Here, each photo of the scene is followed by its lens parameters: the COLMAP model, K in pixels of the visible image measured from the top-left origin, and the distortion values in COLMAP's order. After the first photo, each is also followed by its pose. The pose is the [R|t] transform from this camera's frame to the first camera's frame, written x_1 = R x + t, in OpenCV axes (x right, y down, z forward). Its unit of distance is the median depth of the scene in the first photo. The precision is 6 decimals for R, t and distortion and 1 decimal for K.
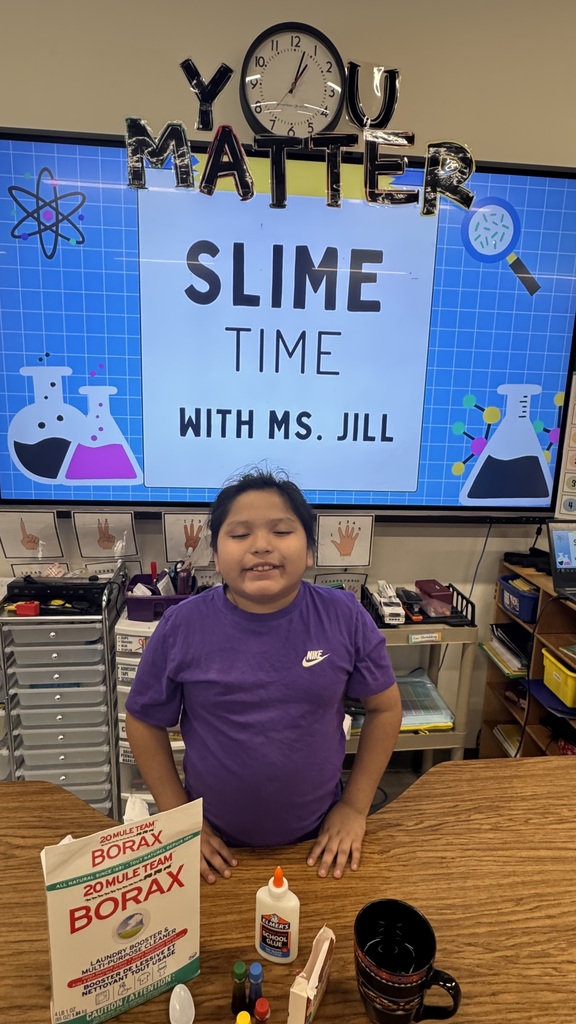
lens RADIAL K [[562.7, 0, 284.1], [0, 562.7, 497.5], [0, 0, 1]] dist [0.003514, 0.001090]
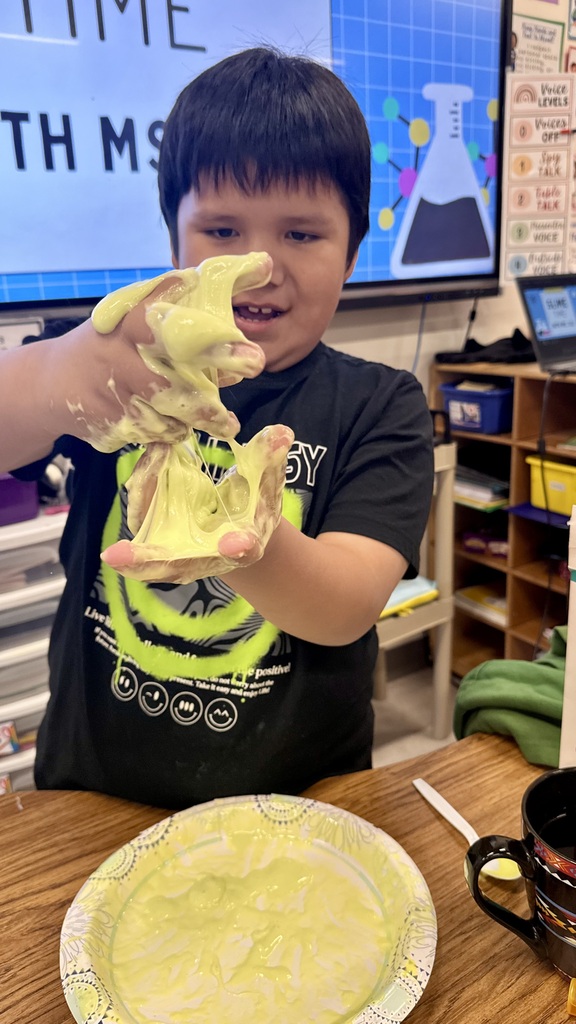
lens RADIAL K [[787.6, 0, 282.6], [0, 787.6, 508.8], [0, 0, 1]] dist [-0.007205, 0.001076]
pose [[0.880389, -0.201931, 0.429113, -0.291892], [0.161188, 0.978365, 0.129695, 0.158204], [-0.446019, -0.045014, 0.893891, 0.236512]]
